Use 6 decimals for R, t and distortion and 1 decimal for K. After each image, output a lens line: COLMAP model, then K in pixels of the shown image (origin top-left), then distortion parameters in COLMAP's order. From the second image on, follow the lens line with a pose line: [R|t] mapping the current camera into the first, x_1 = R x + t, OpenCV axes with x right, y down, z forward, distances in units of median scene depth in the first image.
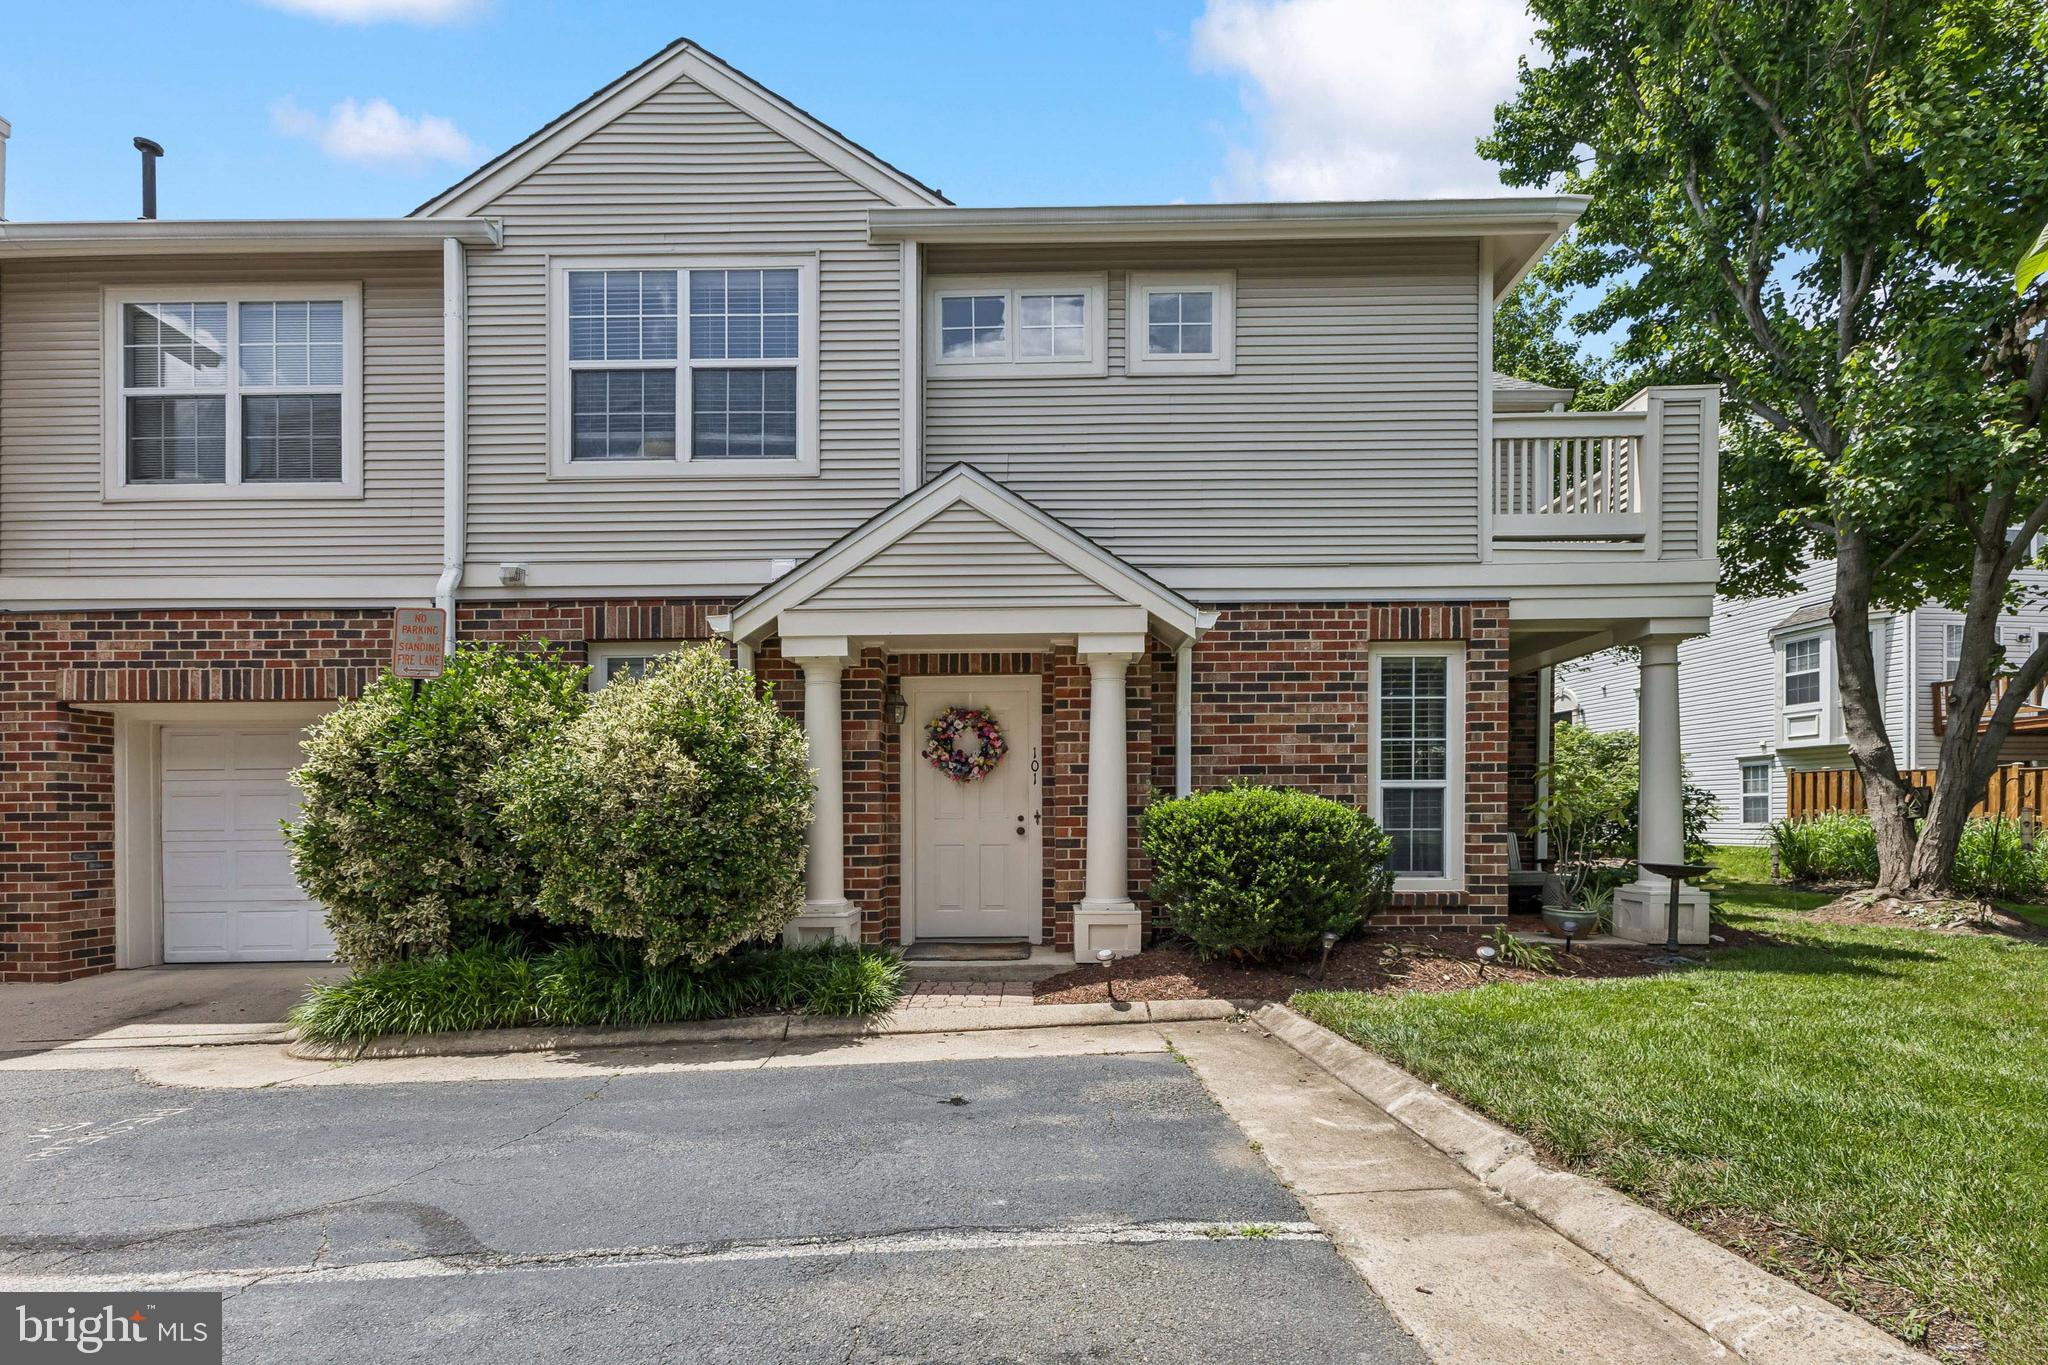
lens RADIAL K [[887.1, 0, 1022.7], [0, 887.1, 678.4], [0, 0, 1]] dist [0.001608, 0.000019]
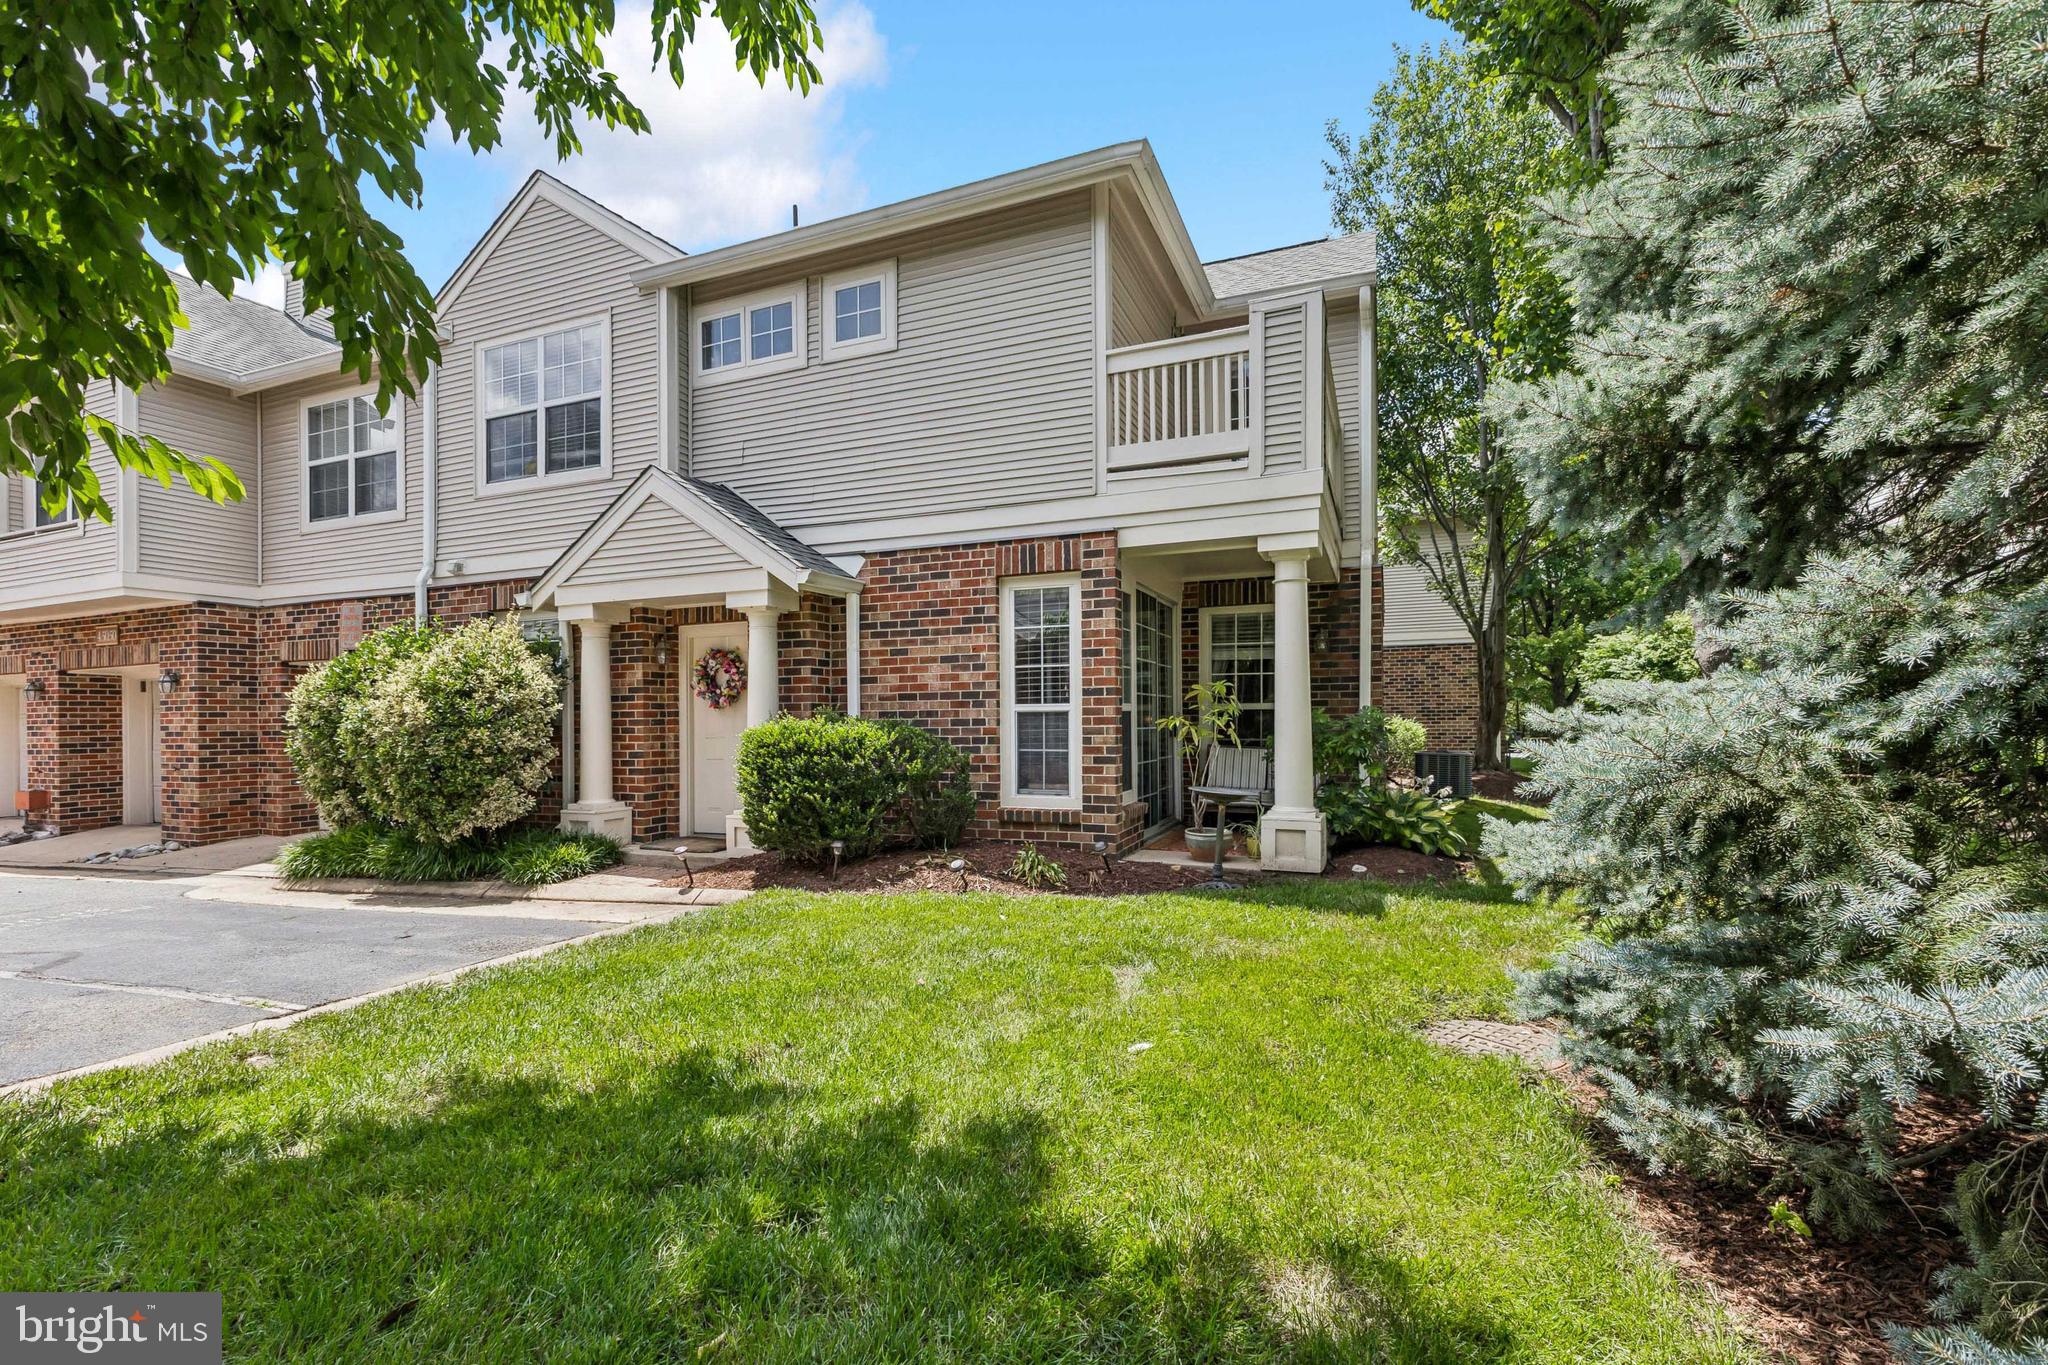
lens RADIAL K [[905.0, 0, 1023.0], [0, 905.0, 554.8], [0, 0, 1]] dist [-0.007906, -0.000424]
pose [[0.927225, -0.071217, -0.367670, 0.832502], [0.064946, 0.997455, -0.029417, -0.034589], [0.368830, 0.003398, 0.929491, -0.024612]]
